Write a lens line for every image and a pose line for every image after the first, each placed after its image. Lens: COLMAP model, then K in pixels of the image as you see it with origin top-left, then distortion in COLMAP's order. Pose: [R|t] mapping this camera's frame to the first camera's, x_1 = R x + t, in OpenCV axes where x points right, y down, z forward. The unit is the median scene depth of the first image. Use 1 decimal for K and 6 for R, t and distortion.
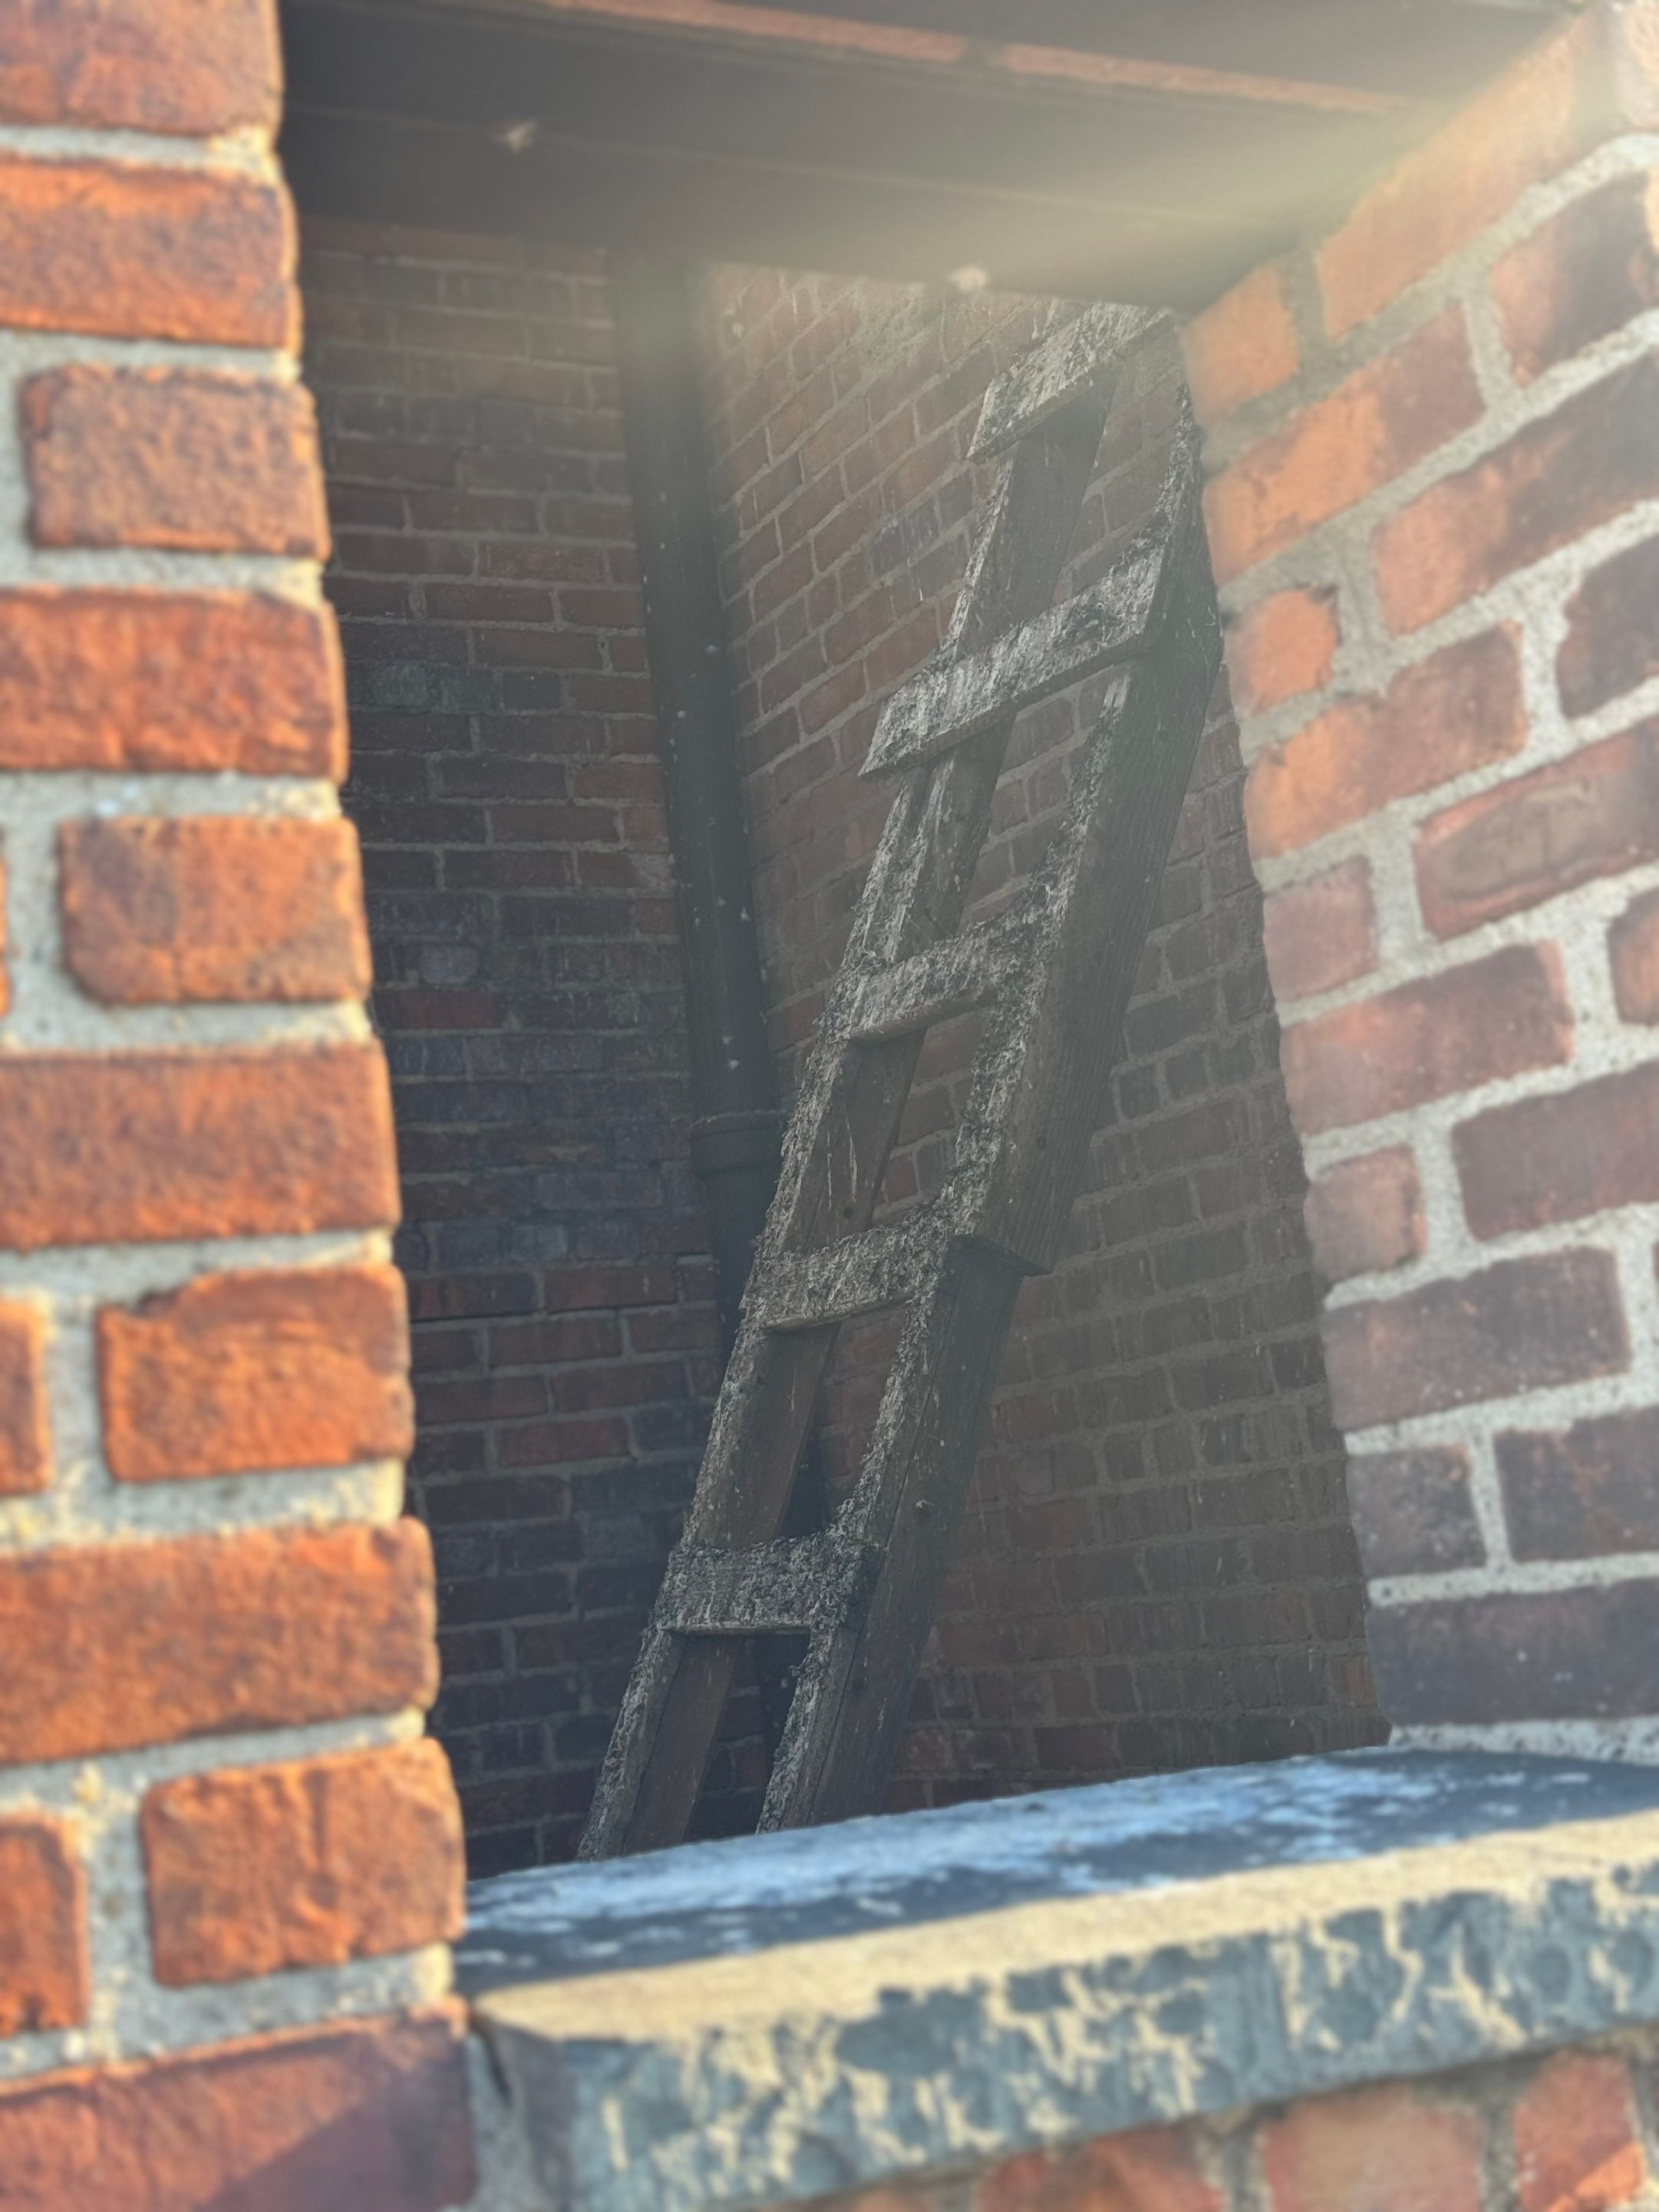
lens RADIAL K [[3343.5, 0, 829.5], [0, 3343.5, 1106.0], [0, 0, 1]] dist [0.065116, 0.579668]
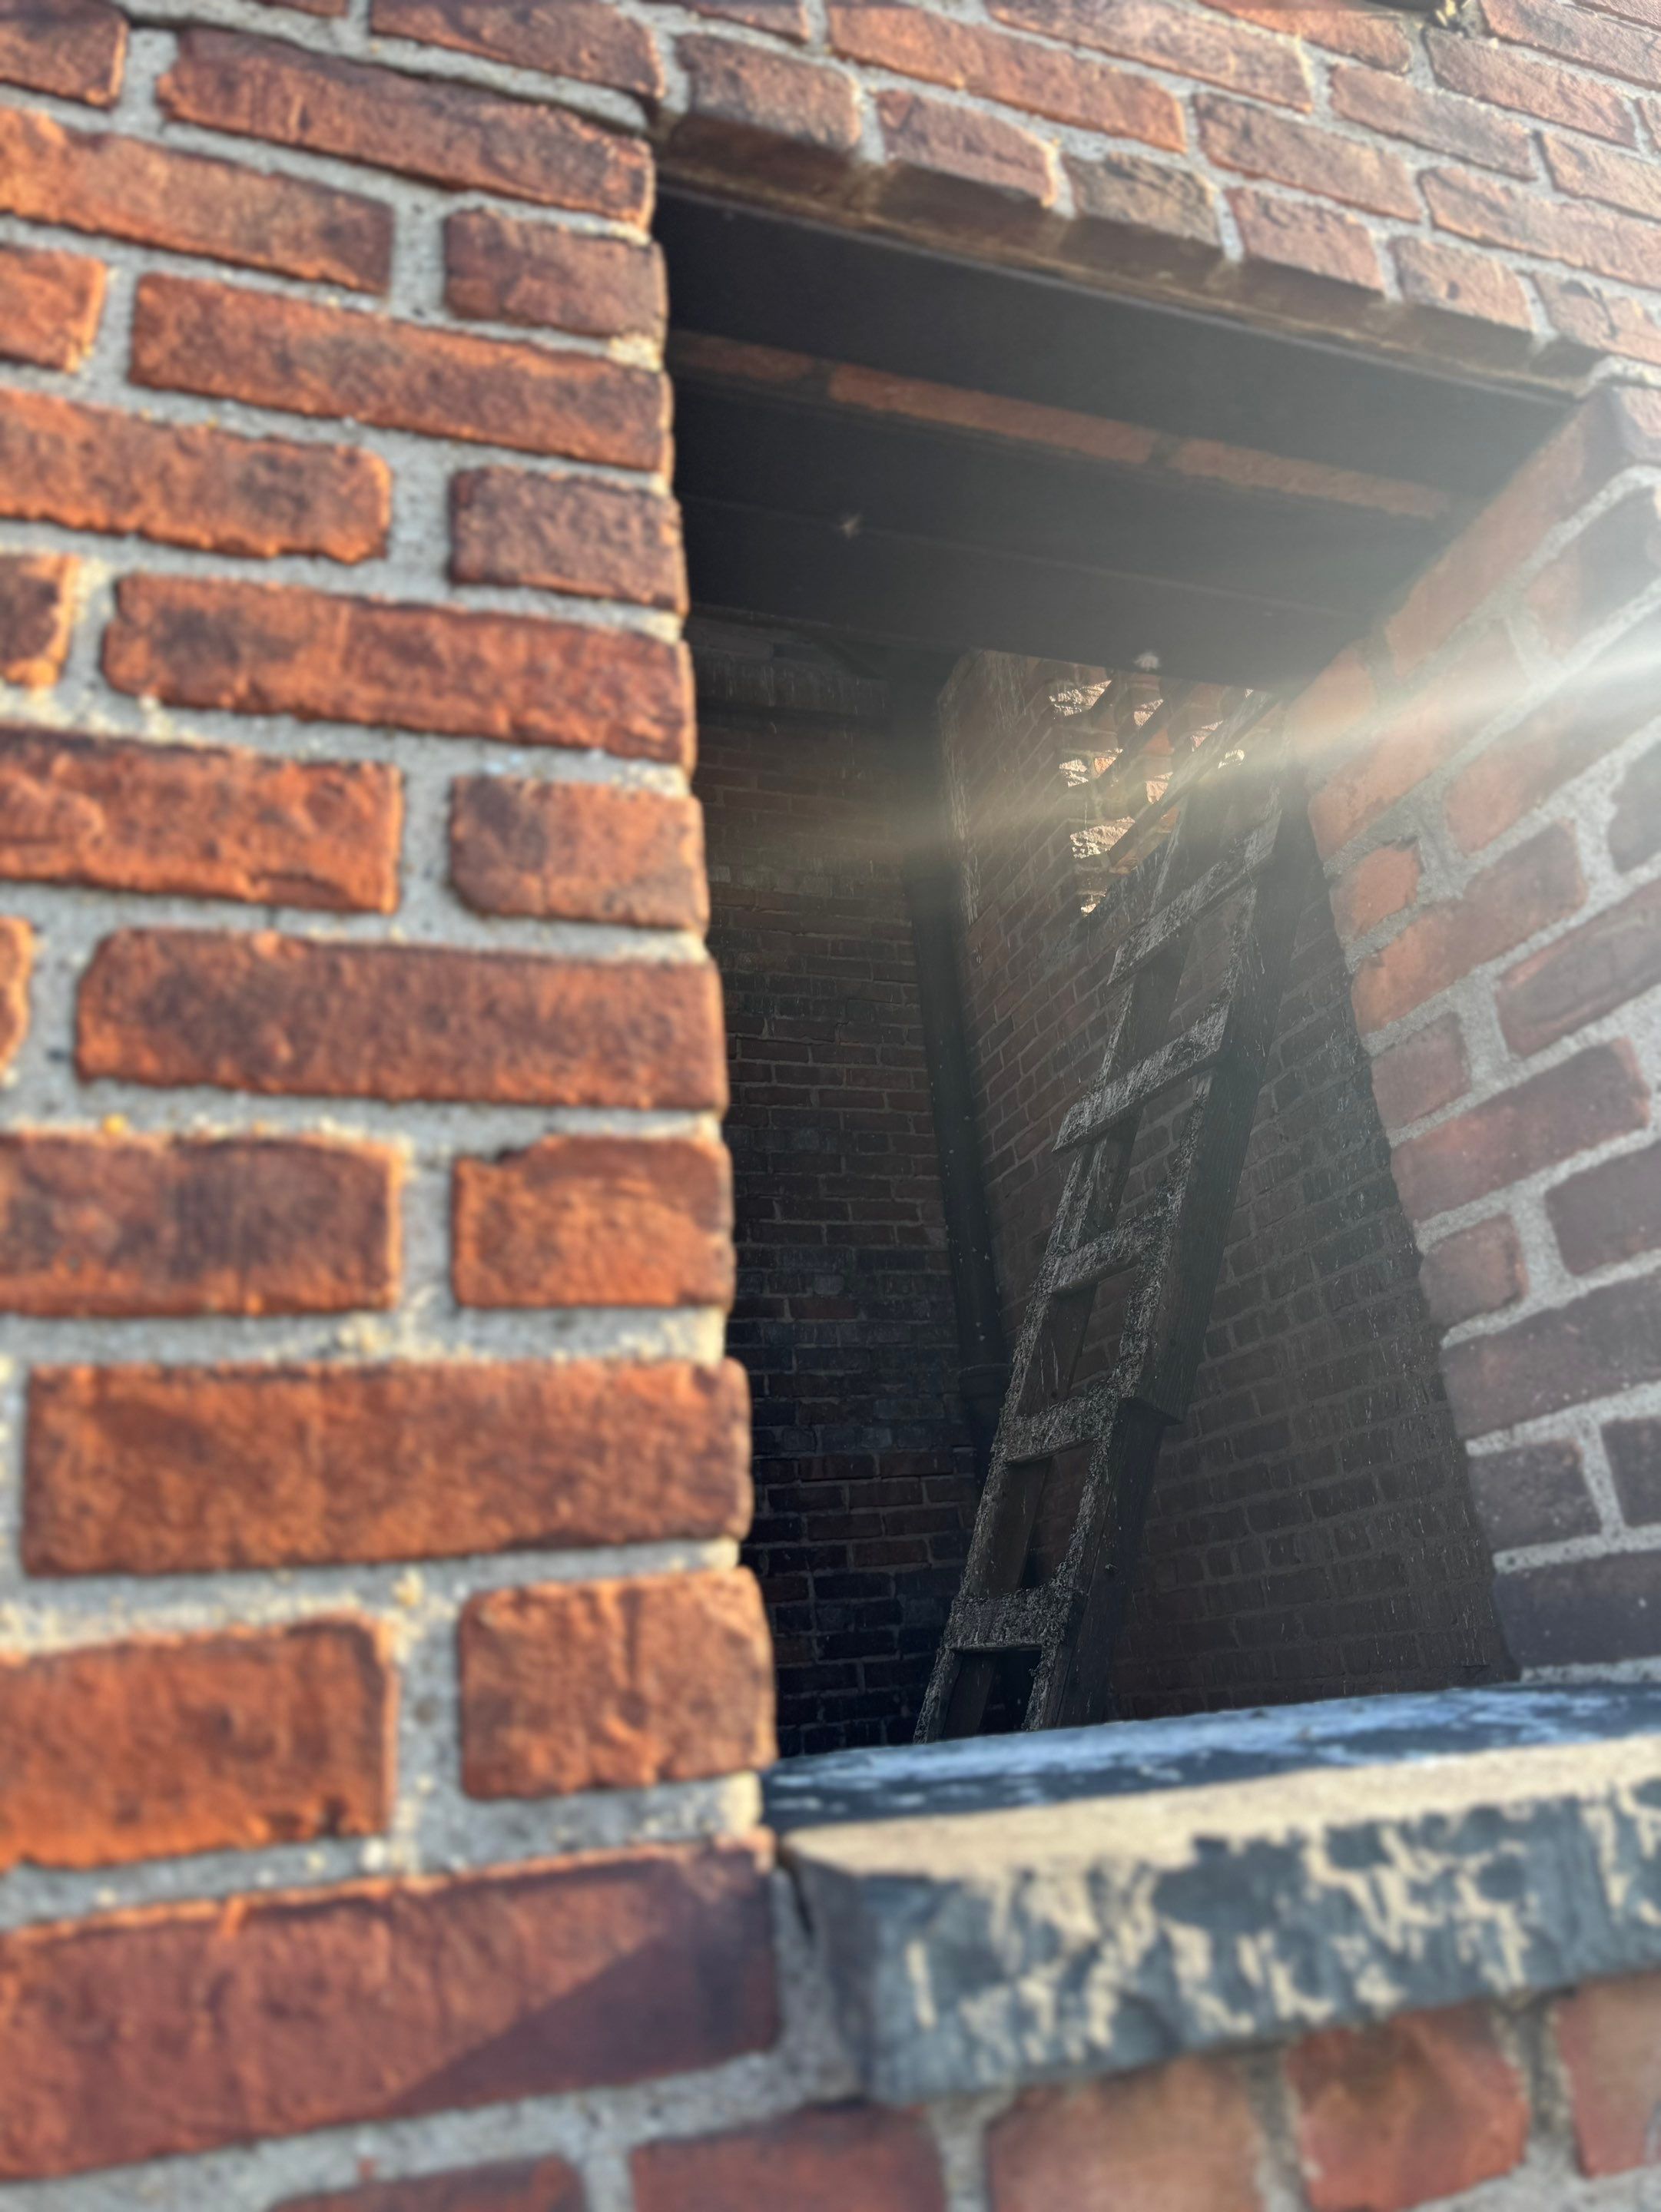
lens RADIAL K [[1671.0, 0, 826.5], [0, 1671.0, 1054.0], [0, 0, 1]] dist [0.124638, -0.166114]
pose [[0.993156, -0.017743, -0.115439, -0.027619], [-0.006051, 0.979249, -0.202573, 0.135223], [0.116638, 0.201885, 0.972439, 0.443667]]
